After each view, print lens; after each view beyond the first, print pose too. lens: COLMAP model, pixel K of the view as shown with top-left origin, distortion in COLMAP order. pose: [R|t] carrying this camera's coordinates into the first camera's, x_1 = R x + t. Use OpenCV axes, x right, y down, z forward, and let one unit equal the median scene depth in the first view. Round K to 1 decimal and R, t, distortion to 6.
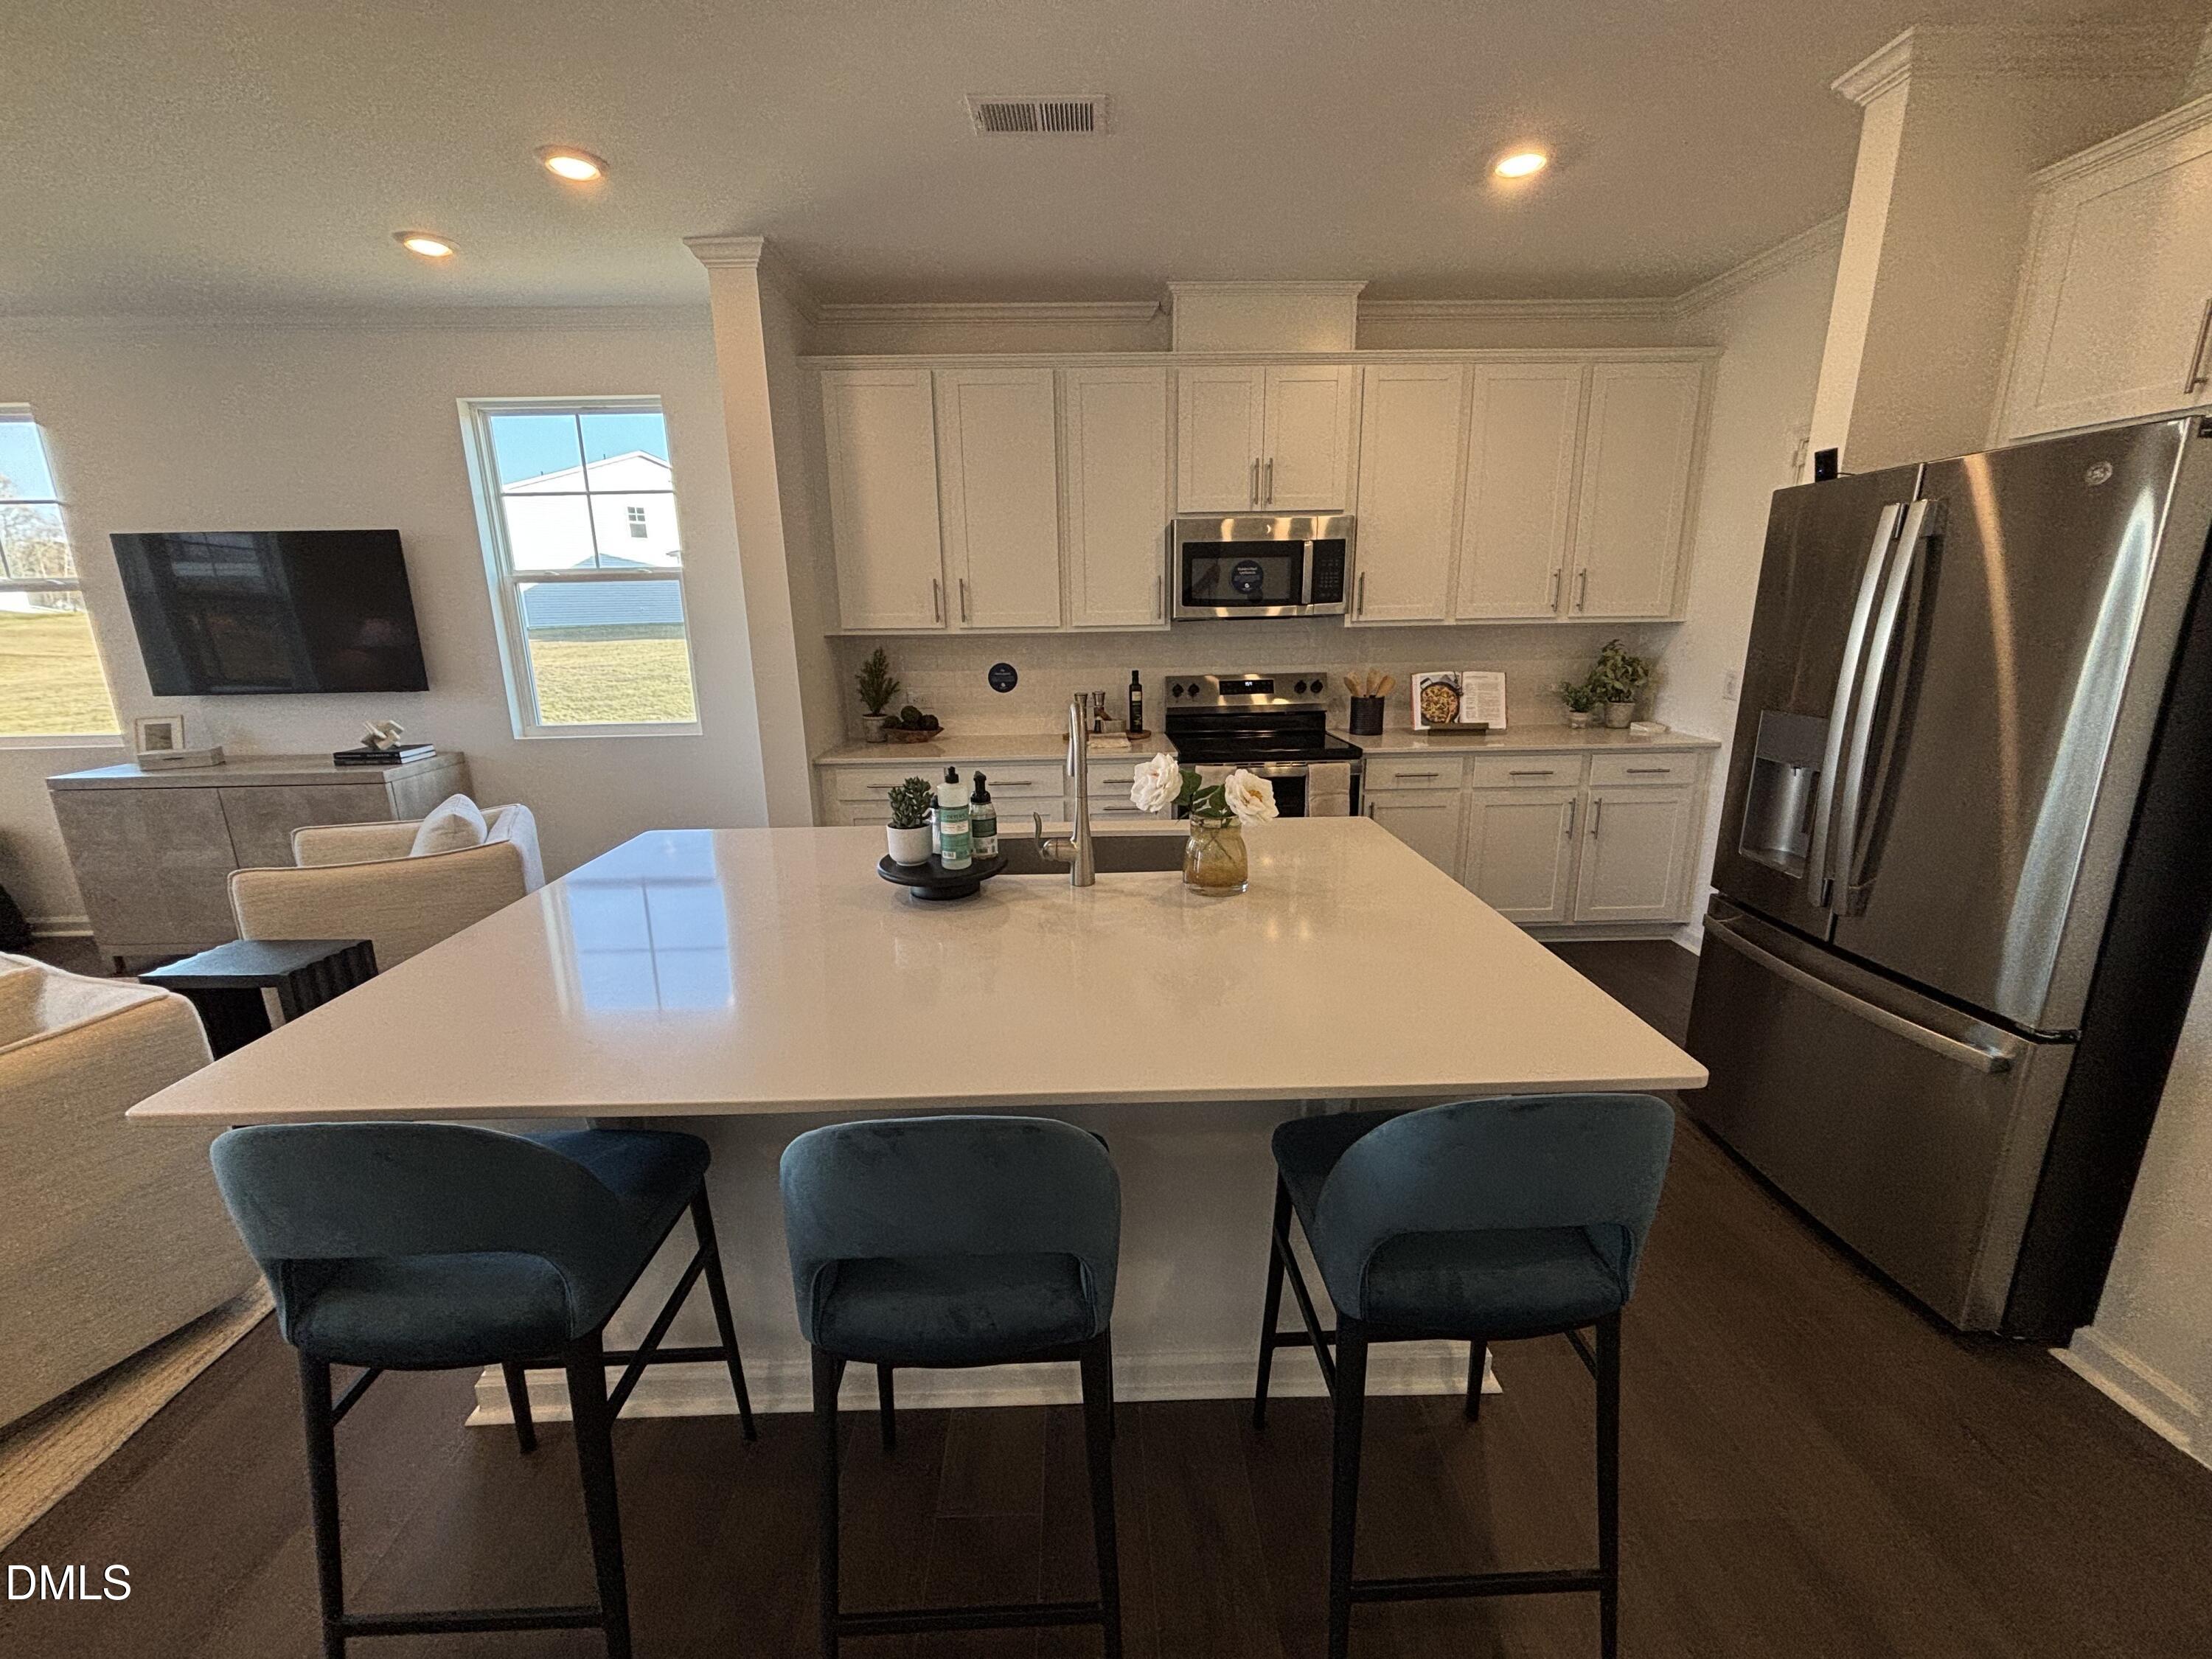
lens RADIAL K [[890.9, 0, 1108.2], [0, 890.9, 824.5], [0, 0, 1]] dist [0.002502, -0.000224]
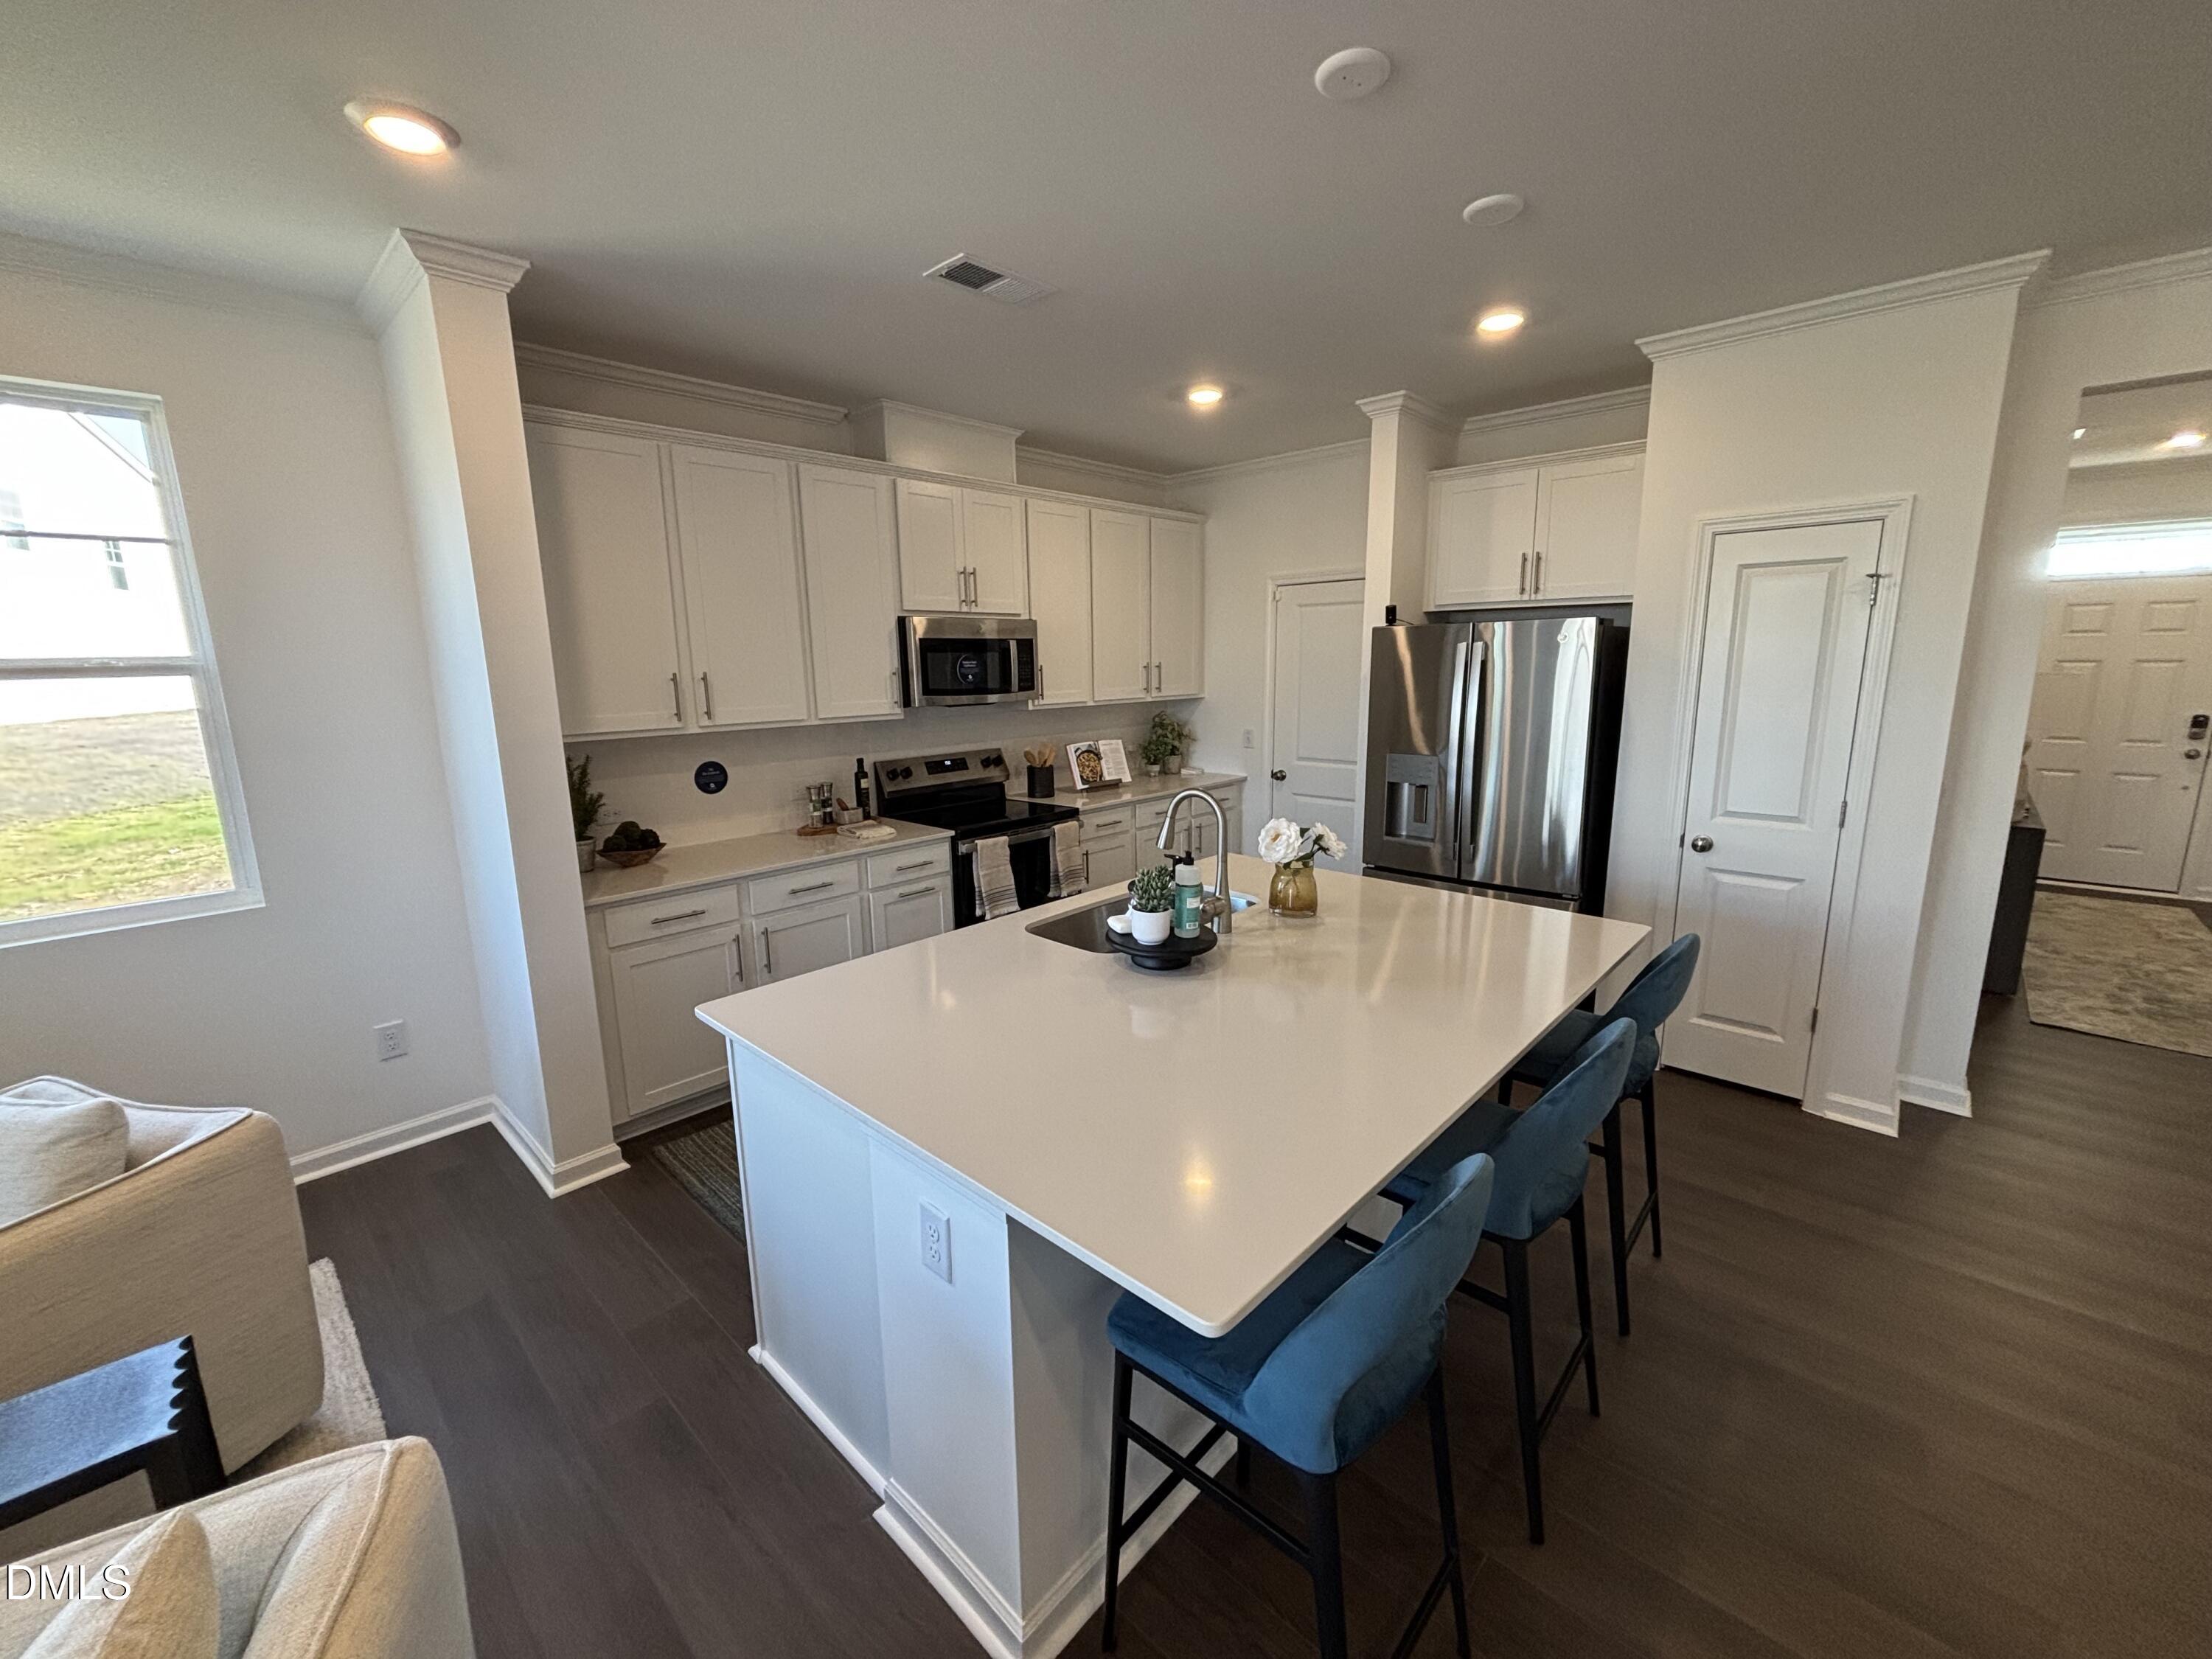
lens RADIAL K [[881.7, 0, 1104.7], [0, 881.7, 844.4], [0, 0, 1]] dist [0.001225, -0.000012]
pose [[0.709841, -0.142583, 0.689779, -0.504746], [0.172893, 0.984608, 0.025605, -0.057974], [-0.682813, 0.101083, 0.723567, 0.099359]]
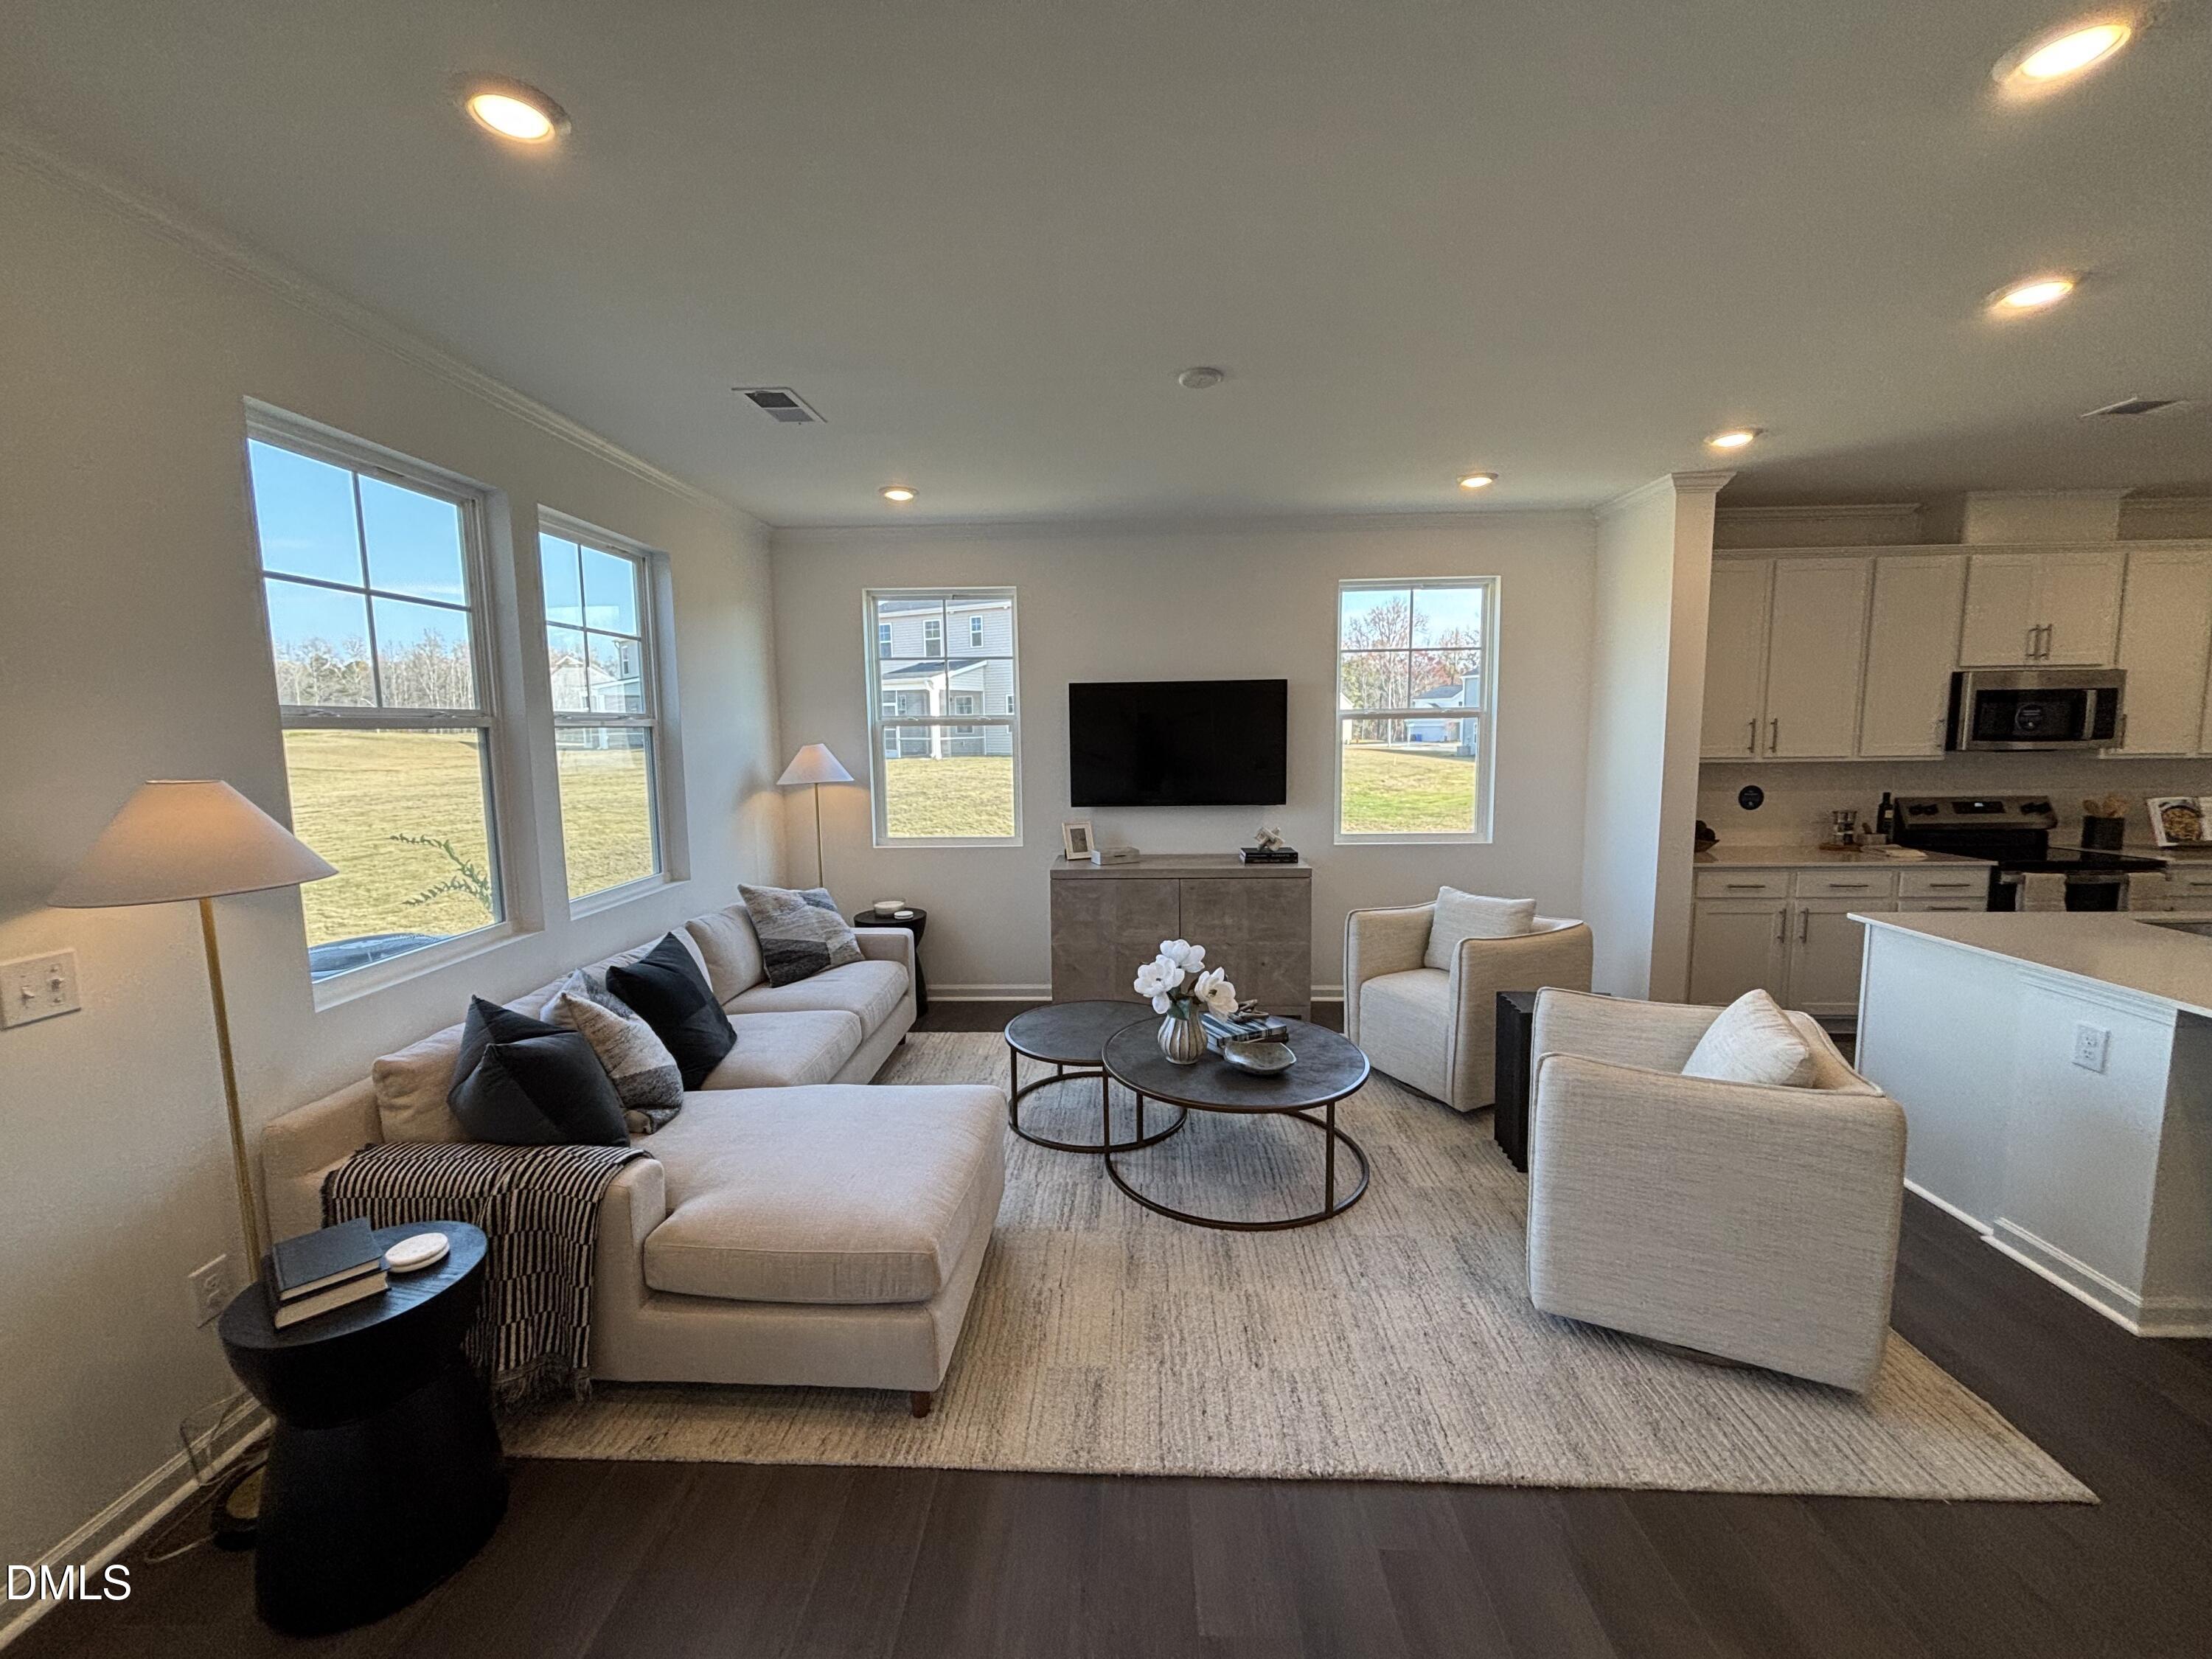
lens RADIAL K [[890.9, 0, 1108.2], [0, 890.9, 824.5], [0, 0, 1]] dist [0.002502, -0.000224]
pose [[0.997358, 0.011159, -0.071788, -0.967963], [-0.020414, 0.991368, -0.129512, 0.045469], [0.069723, 0.130636, 0.988976, -0.253180]]
